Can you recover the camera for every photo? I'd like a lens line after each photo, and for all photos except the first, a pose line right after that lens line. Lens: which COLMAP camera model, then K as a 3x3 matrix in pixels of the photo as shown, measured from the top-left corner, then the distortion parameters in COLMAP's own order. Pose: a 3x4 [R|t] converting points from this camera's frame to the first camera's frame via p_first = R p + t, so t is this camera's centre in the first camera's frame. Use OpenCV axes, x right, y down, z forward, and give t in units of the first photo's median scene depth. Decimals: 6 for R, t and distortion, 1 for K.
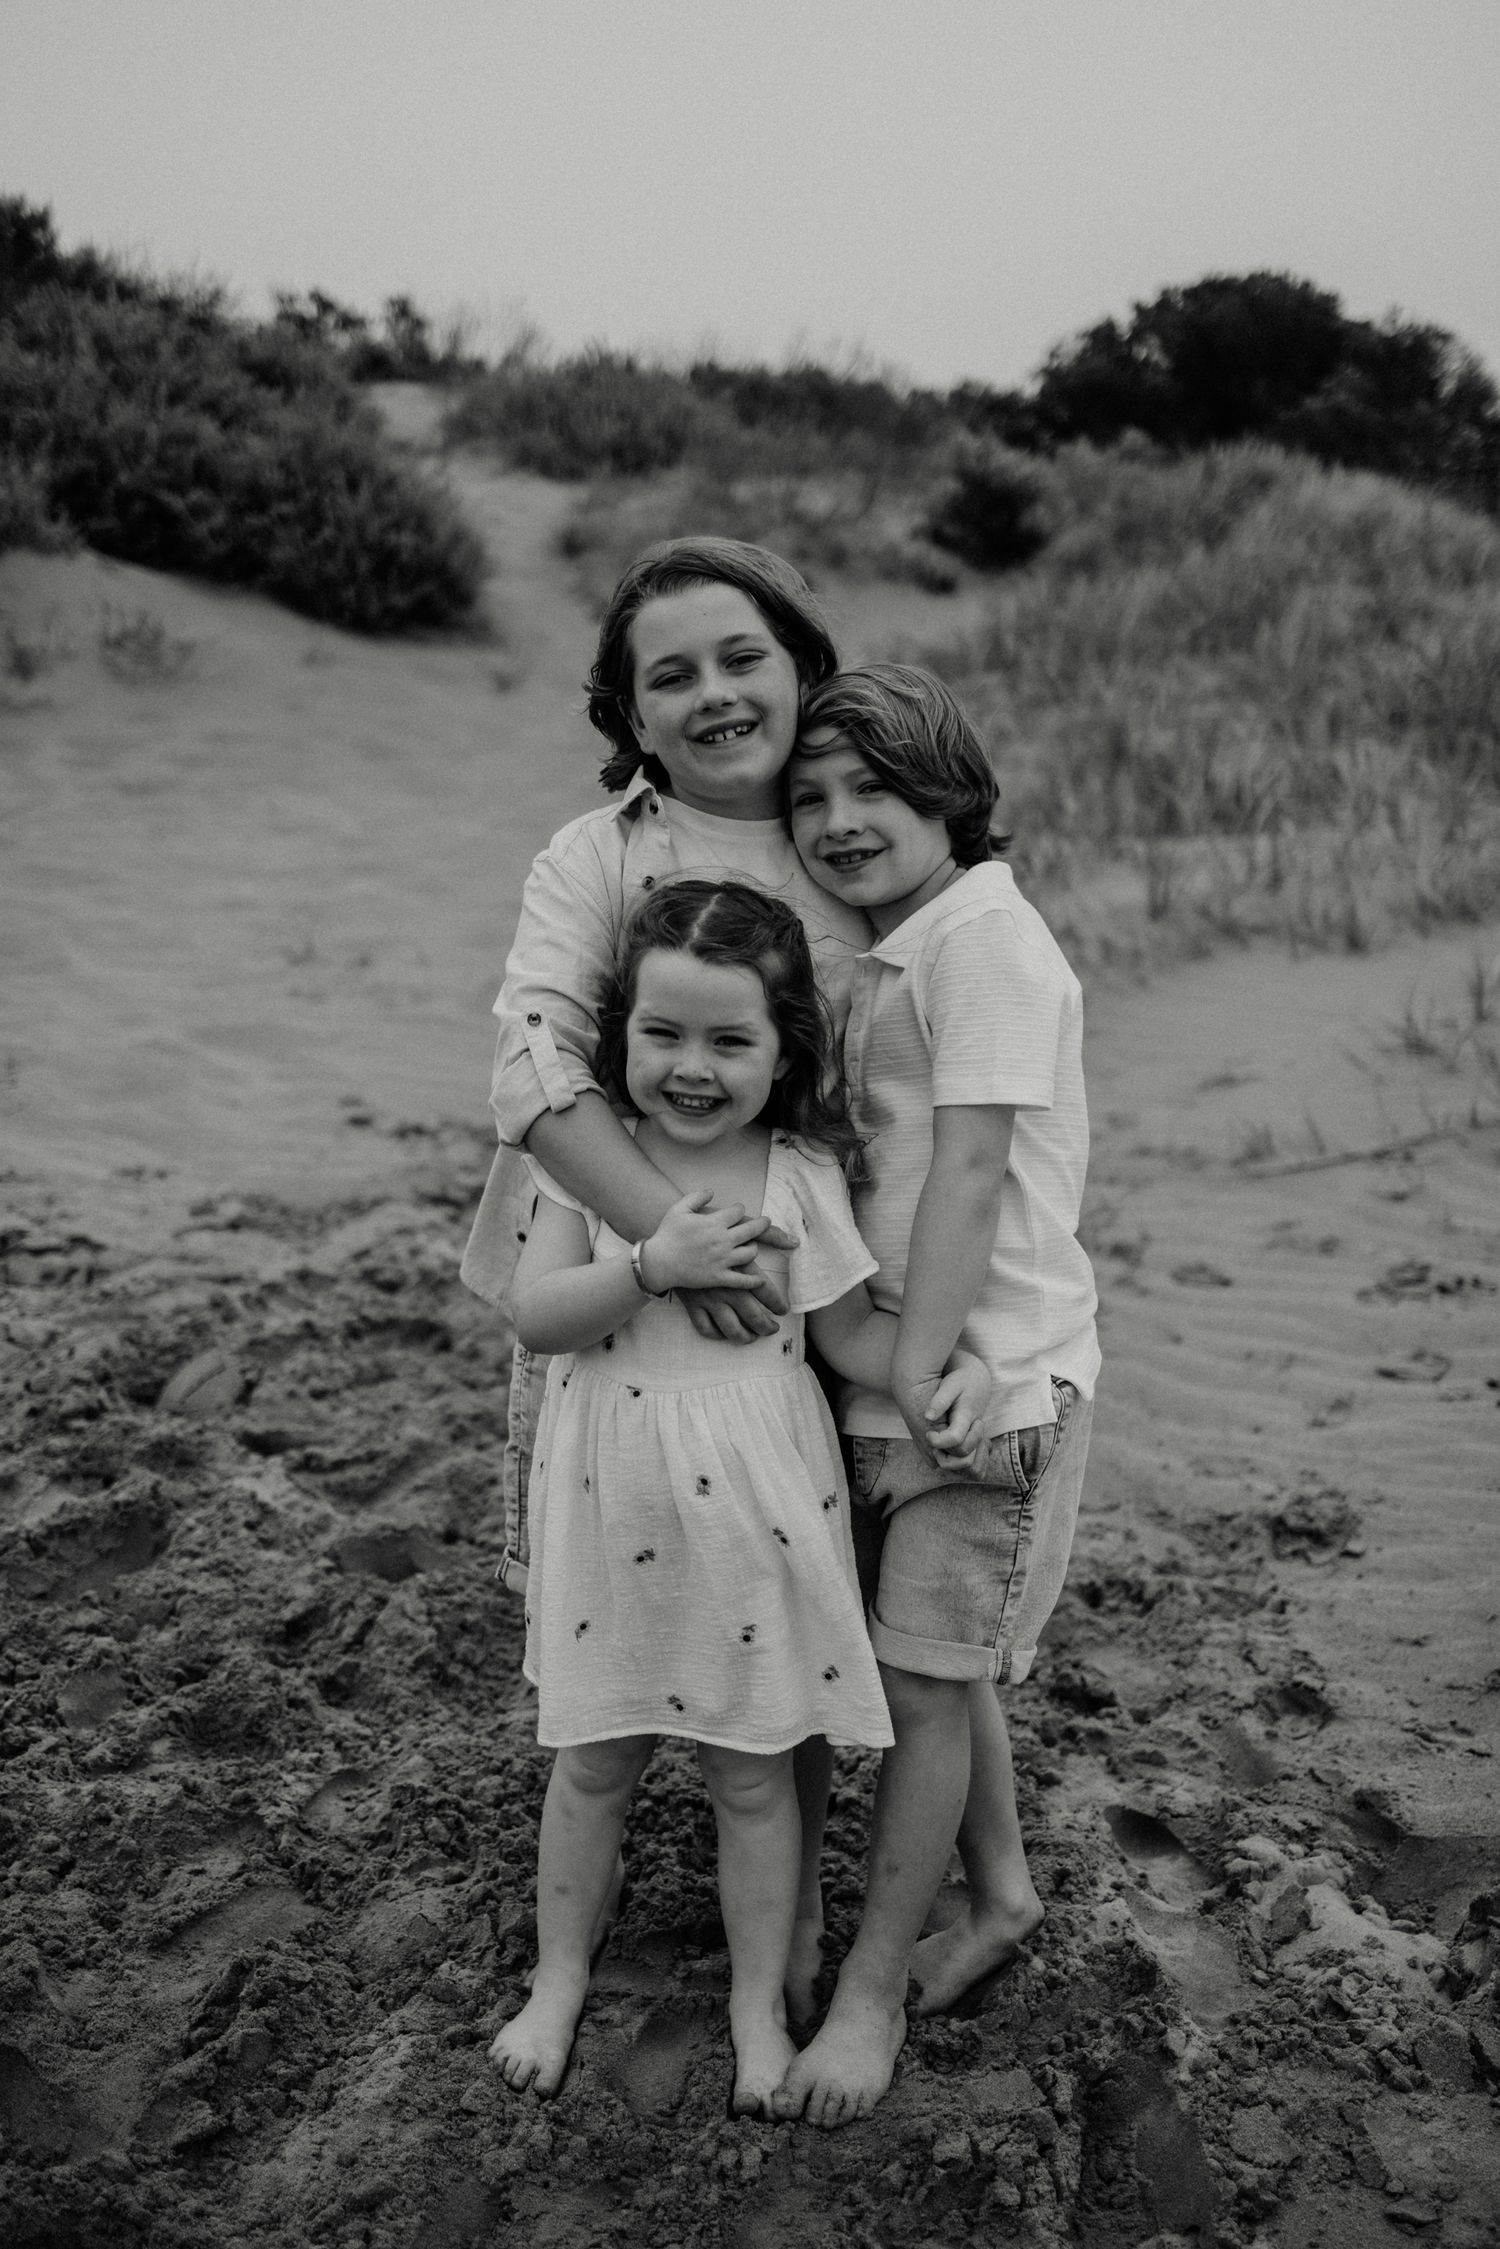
lens RADIAL K [[2249.5, 0, 733.3], [0, 2249.5, 1118.9], [0, 0, 1]] dist [-0.004350, 0.000000]
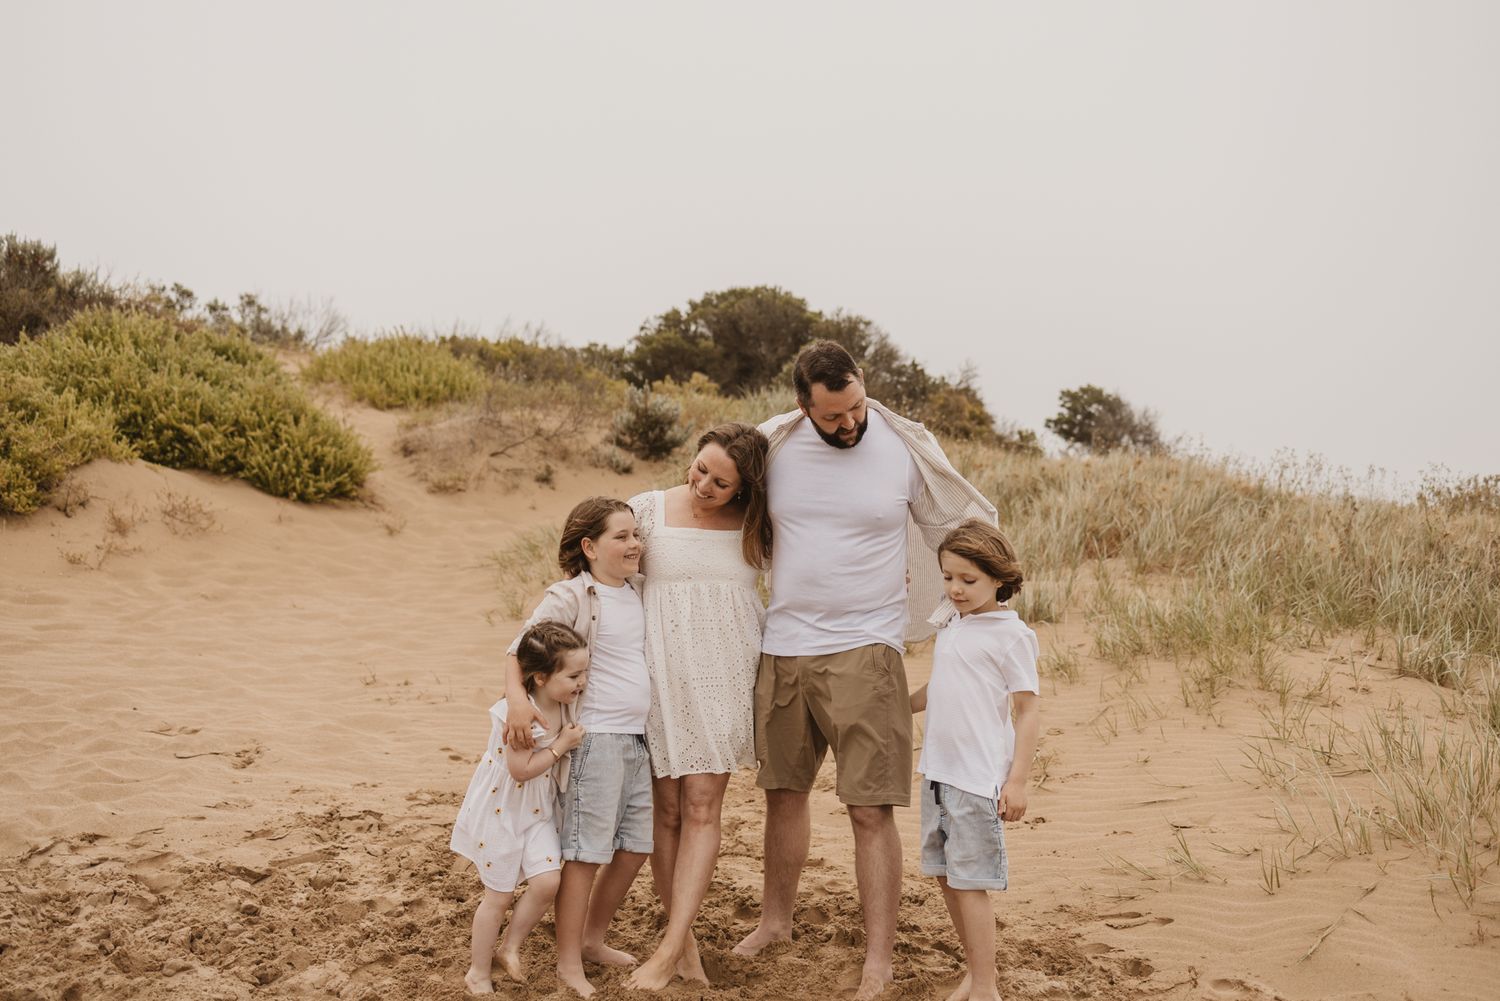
lens RADIAL K [[1500.3, 0, 759.9], [0, 1500.3, 489.6], [0, 0, 1]] dist [-0.004350, 0.000000]
pose [[0.971612, -0.017003, 0.235968, -0.116672], [0.065654, 0.977616, -0.199889, 0.028360], [-0.227288, 0.209707, 0.950980, -0.197164]]
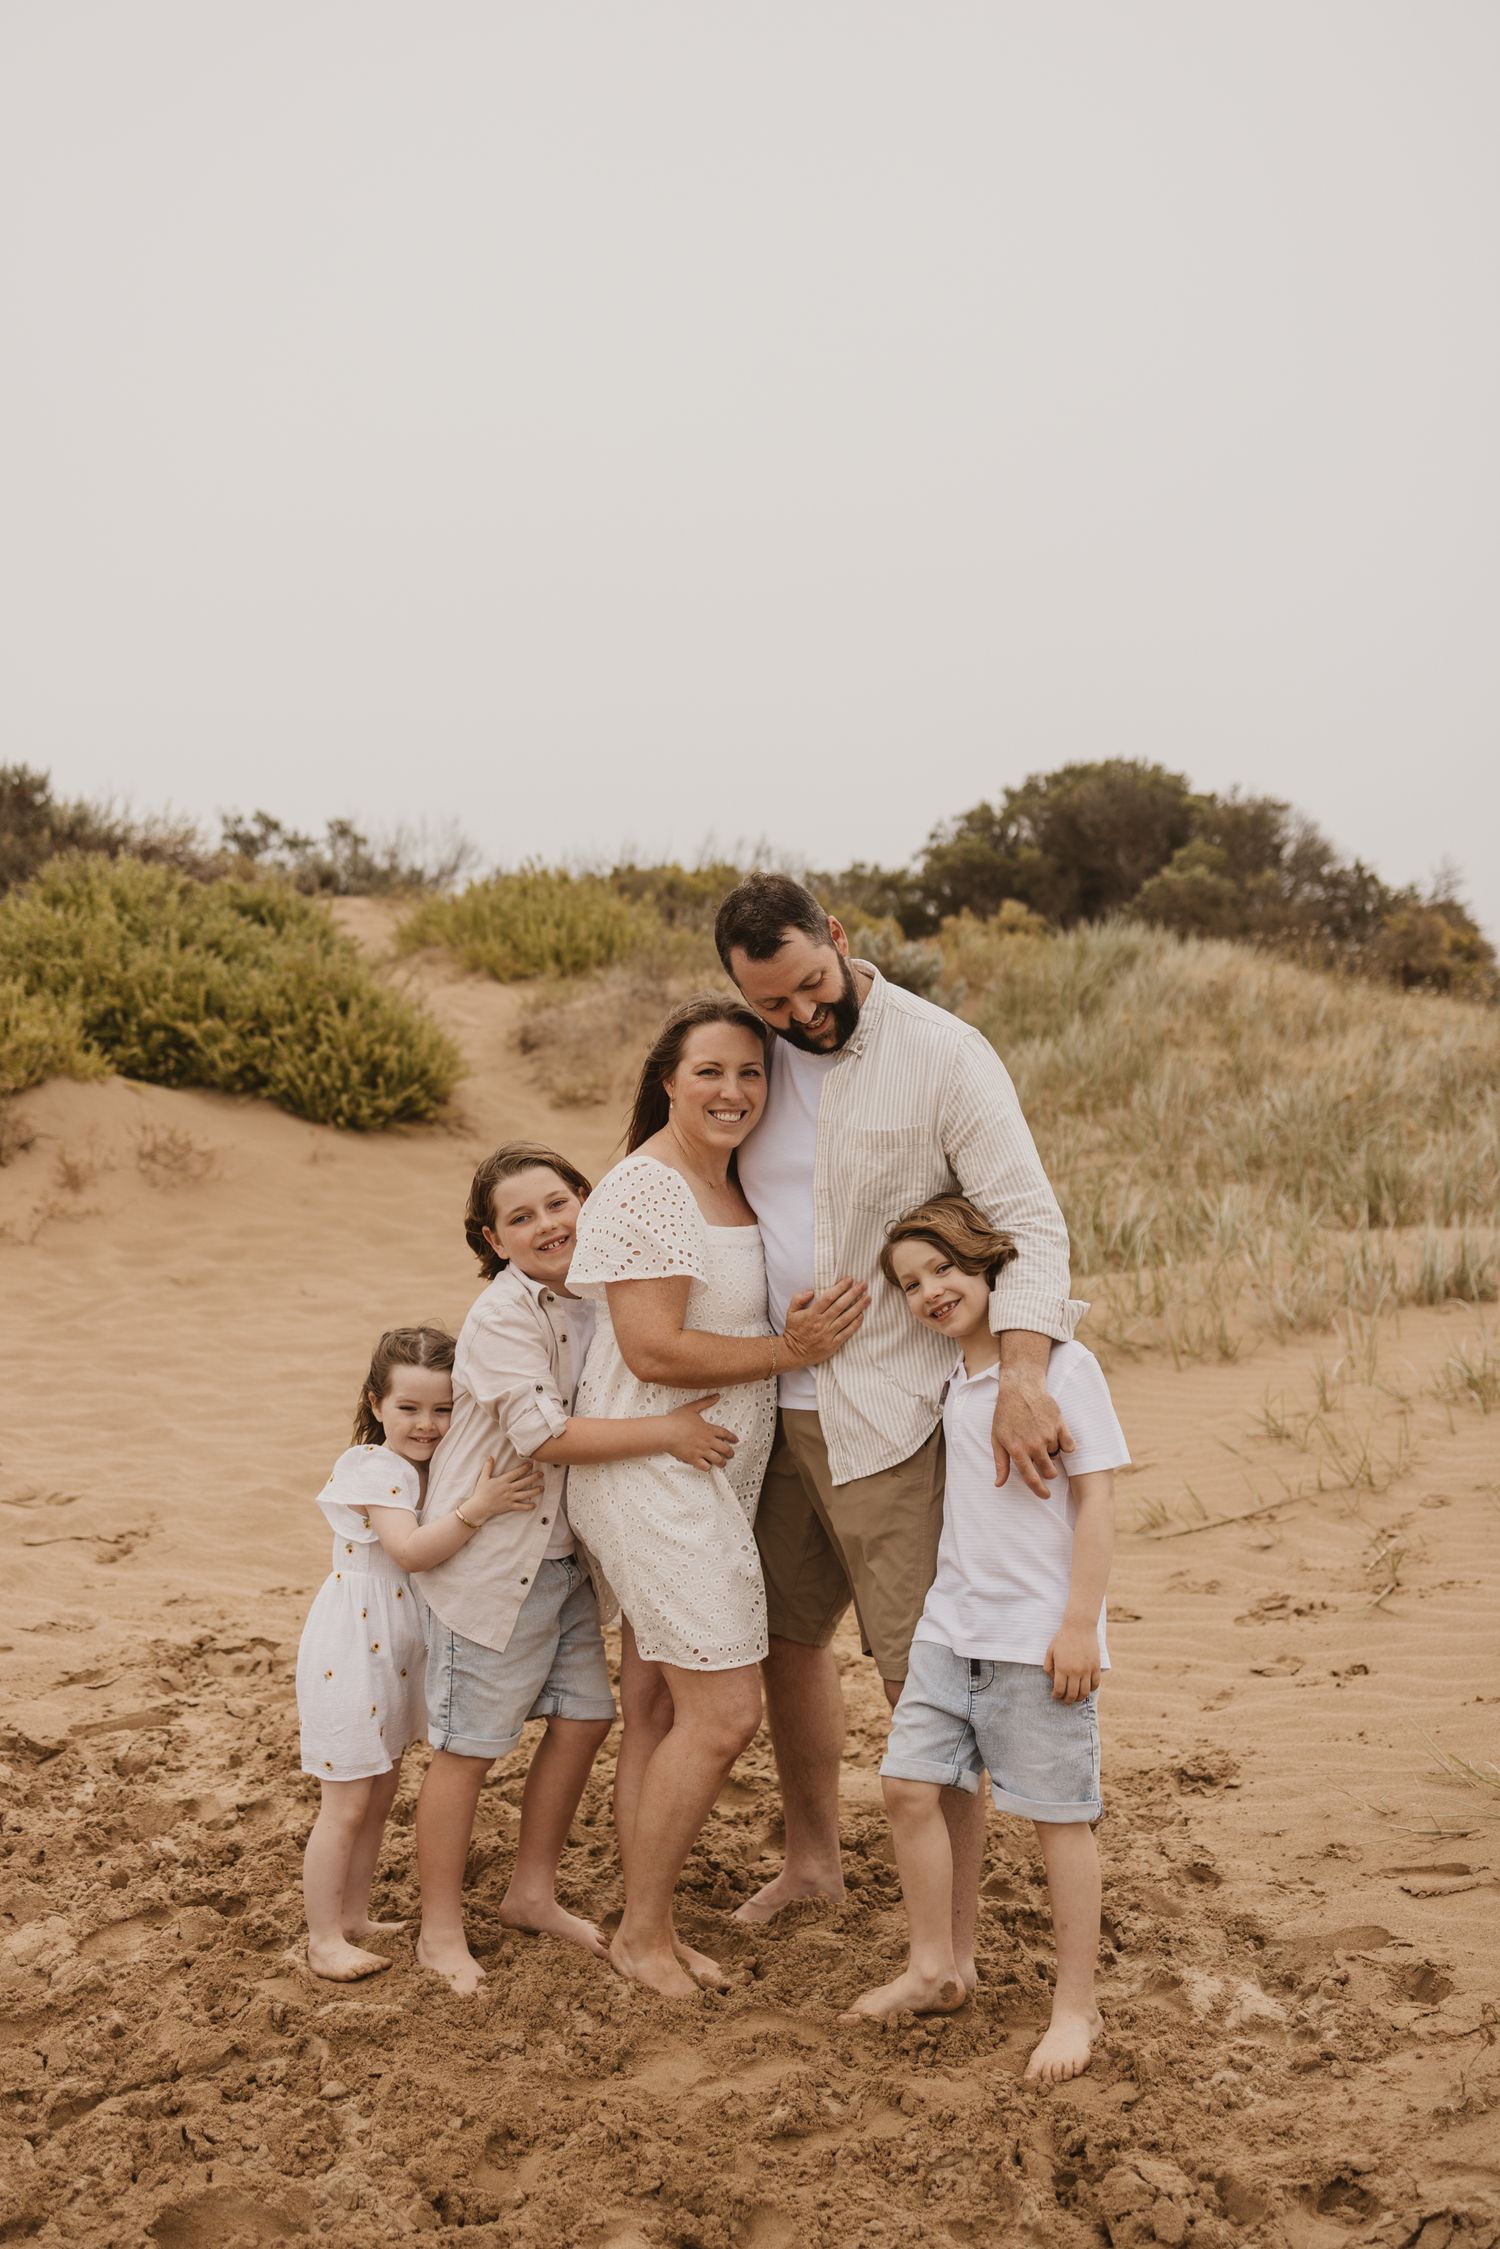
lens RADIAL K [[2249.5, 0, 726.5], [0, 2249.5, 1119.6], [0, 0, 1]] dist [-0.004350, 0.000000]
pose [[0.997835, -0.053805, 0.037813, -0.024140], [0.060155, 0.979111, -0.194224, 0.012446], [-0.026573, 0.196079, 0.980228, -0.150695]]
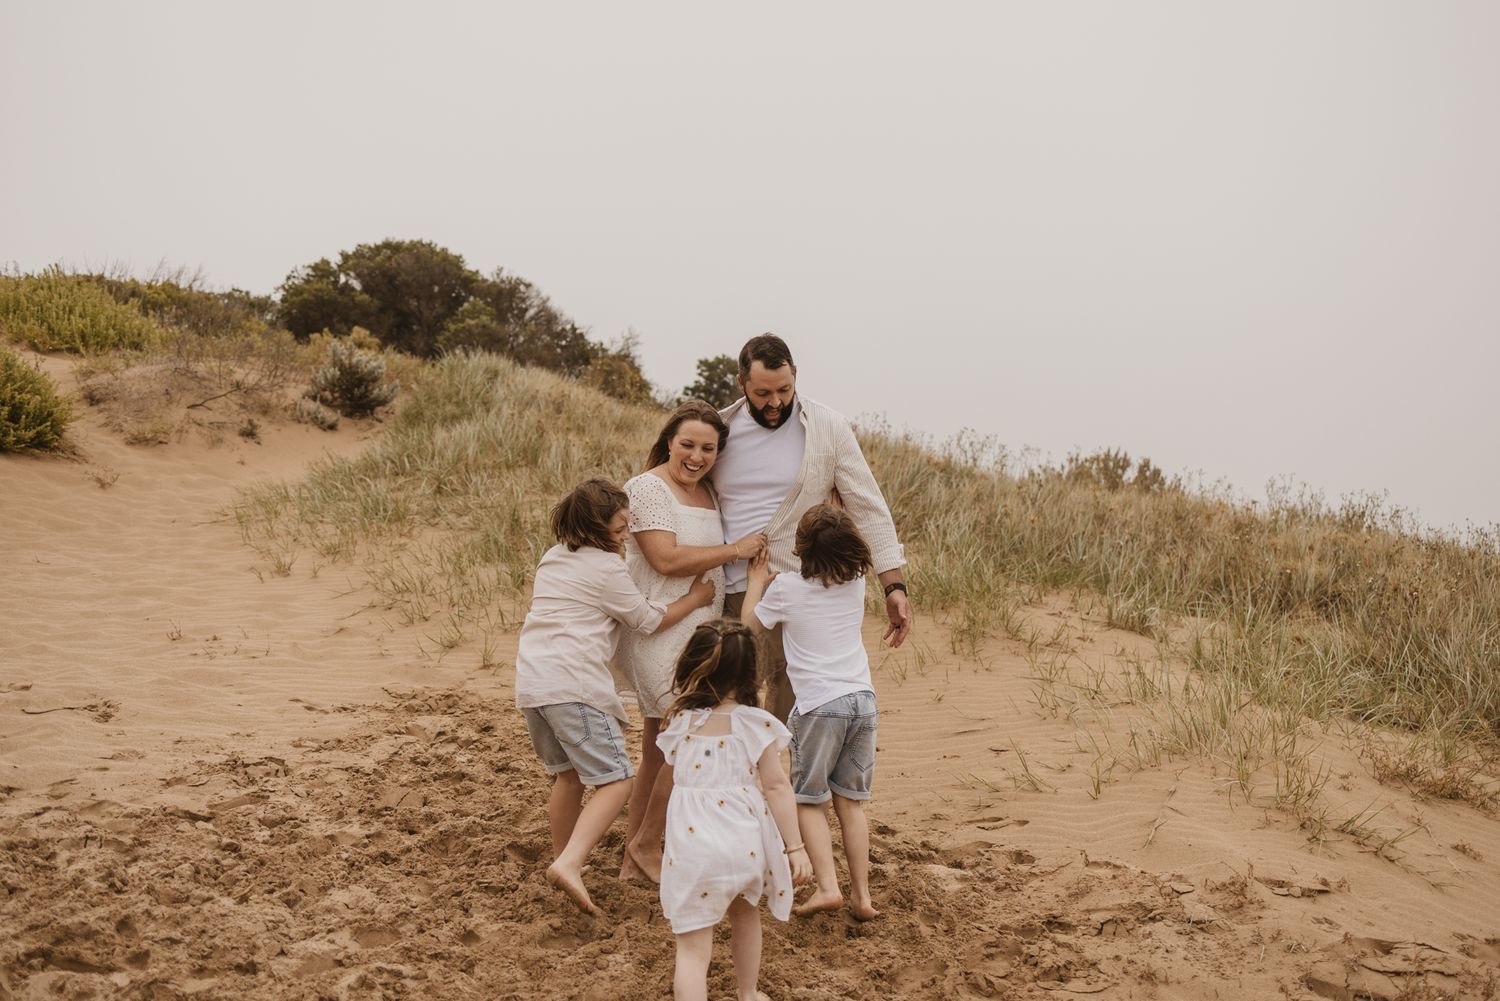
lens RADIAL K [[1500.3, 0, 774.9], [0, 1500.3, 502.6], [0, 0, 1]] dist [-0.004350, 0.000000]
pose [[0.869858, -0.007741, 0.493242, -0.256426], [0.090251, 0.985498, -0.143696, 0.027816], [-0.484977, 0.169511, 0.857941, -0.222808]]
